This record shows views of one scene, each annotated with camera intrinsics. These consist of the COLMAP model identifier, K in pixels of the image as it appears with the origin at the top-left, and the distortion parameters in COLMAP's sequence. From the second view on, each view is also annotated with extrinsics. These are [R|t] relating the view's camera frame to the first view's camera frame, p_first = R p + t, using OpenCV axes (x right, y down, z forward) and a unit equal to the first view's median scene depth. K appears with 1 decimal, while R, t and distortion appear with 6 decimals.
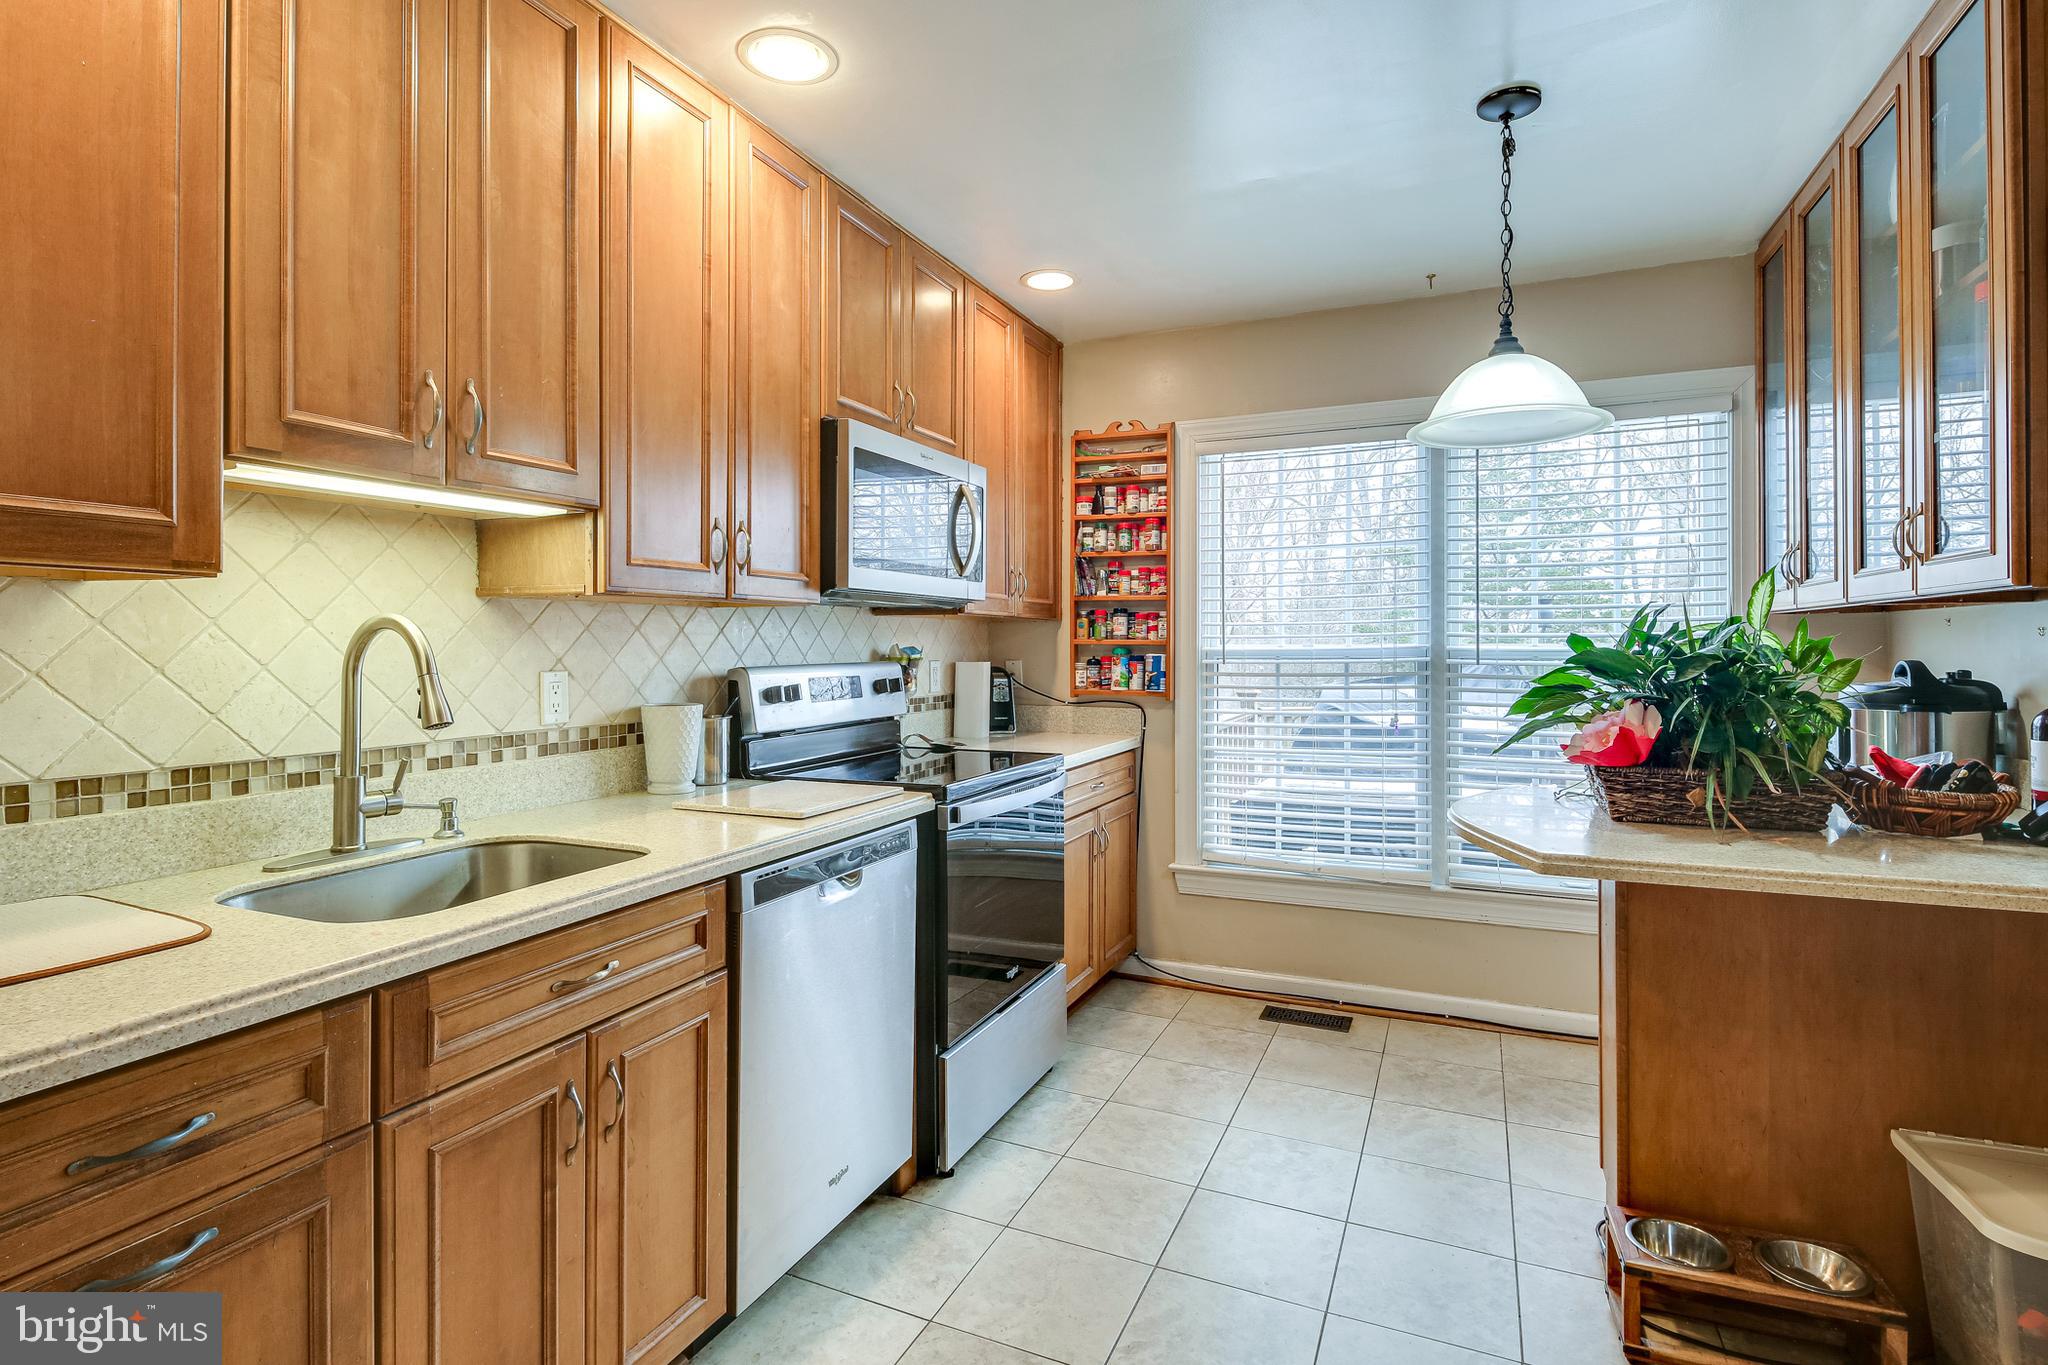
lens RADIAL K [[1007.7, 0, 1023.6], [0, 1007.7, 636.6], [0, 0, 1]] dist [0.004653, -0.003821]
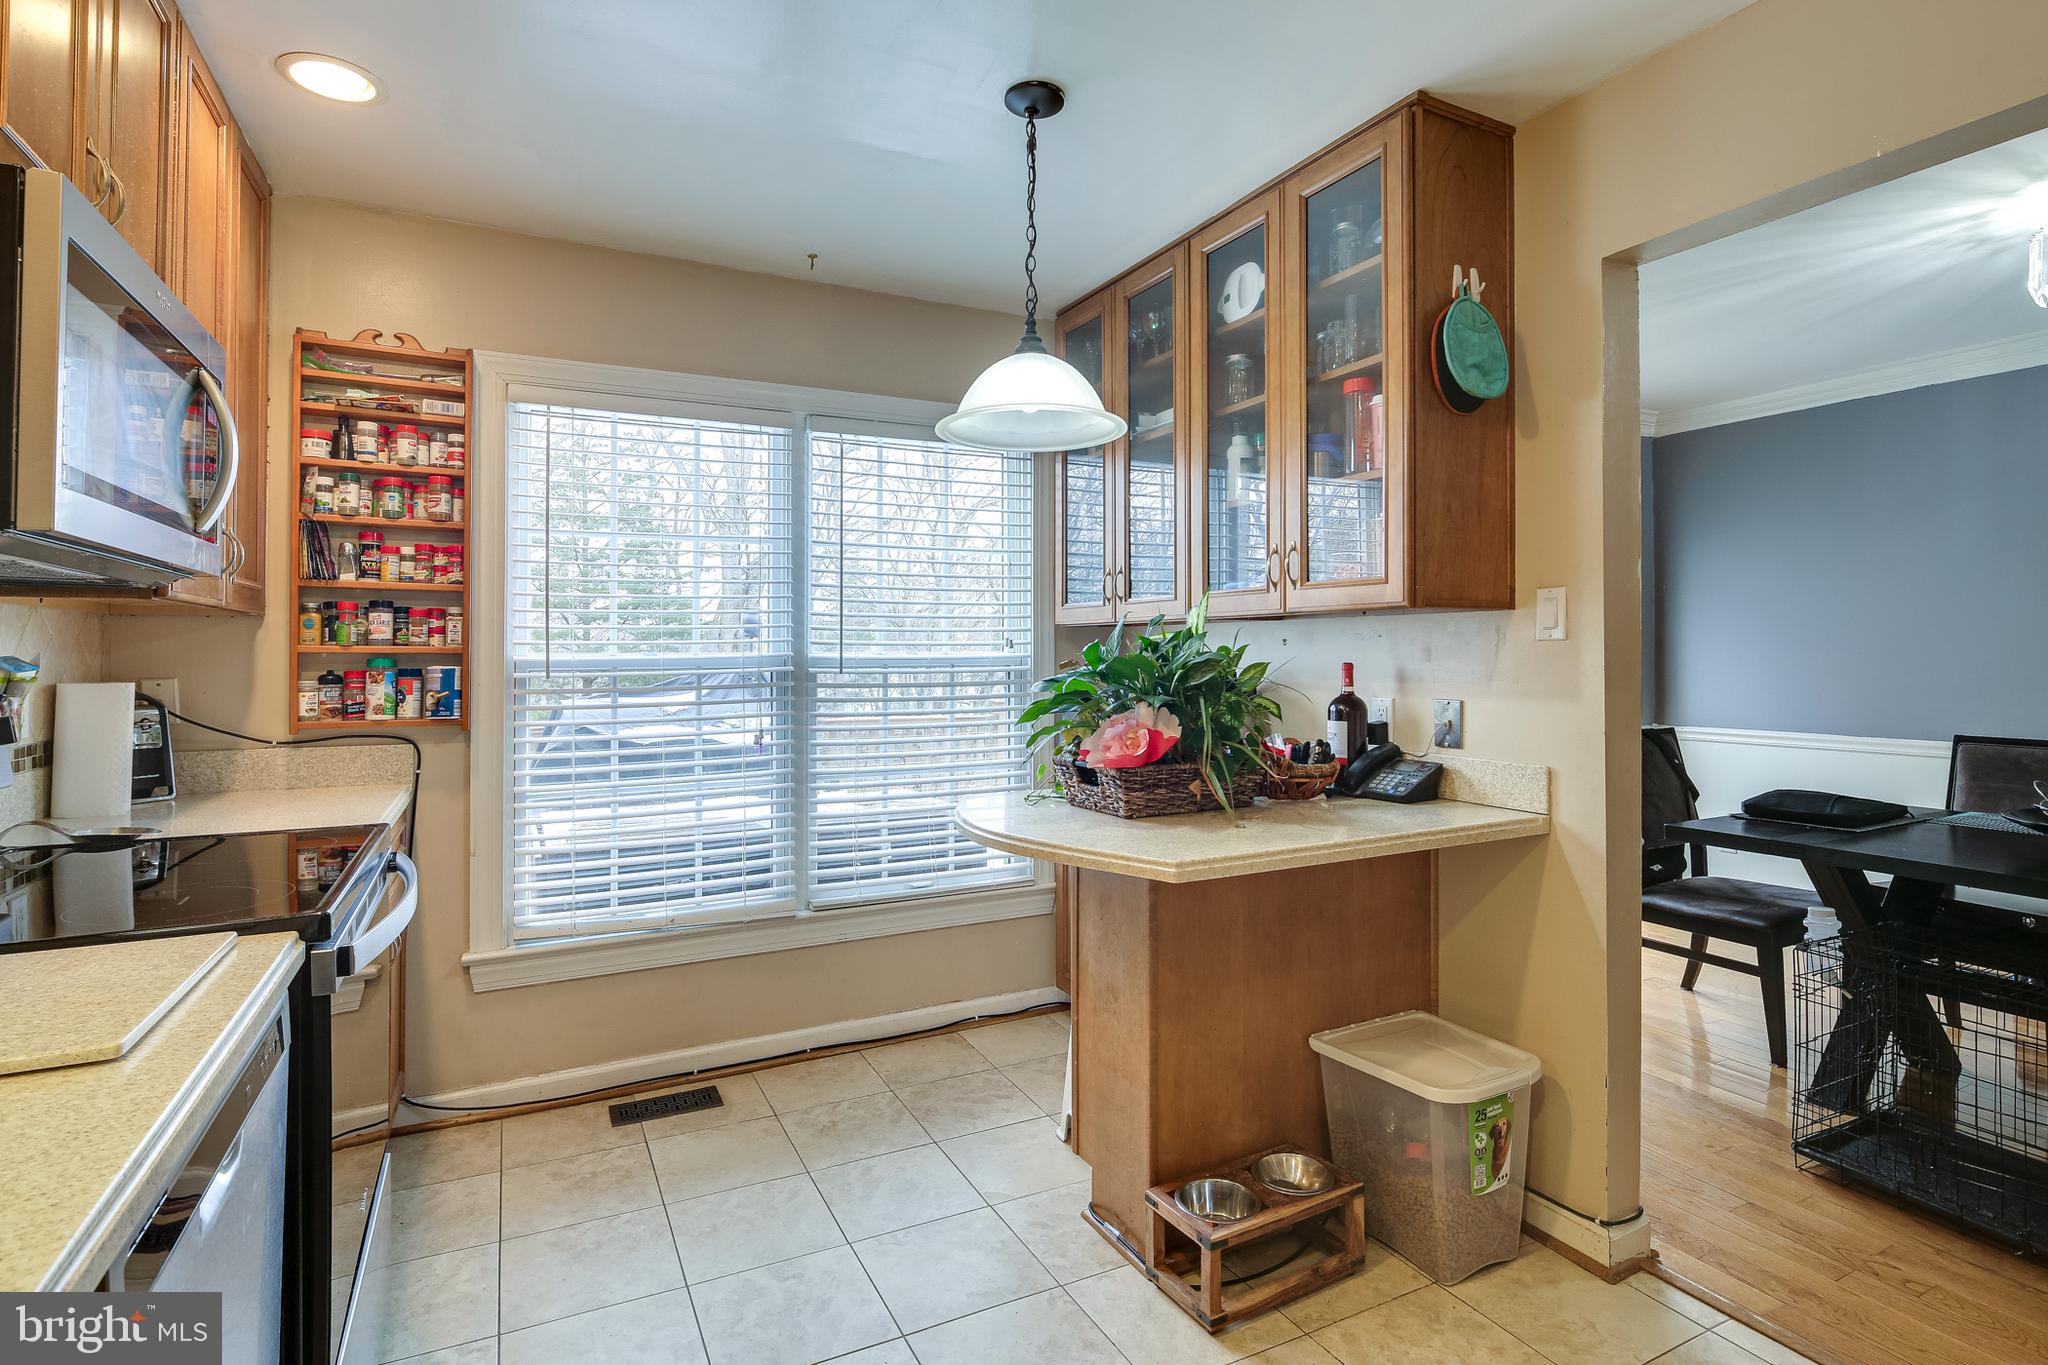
lens RADIAL K [[1007.7, 0, 1015.1], [0, 1007.7, 637.8], [0, 0, 1]] dist [0.004653, -0.003821]
pose [[0.633968, 0.011228, 0.773278, -0.166029], [-0.004146, 0.999930, -0.011120, 0.003341], [-0.773348, 0.003844, 0.633970, 0.232527]]
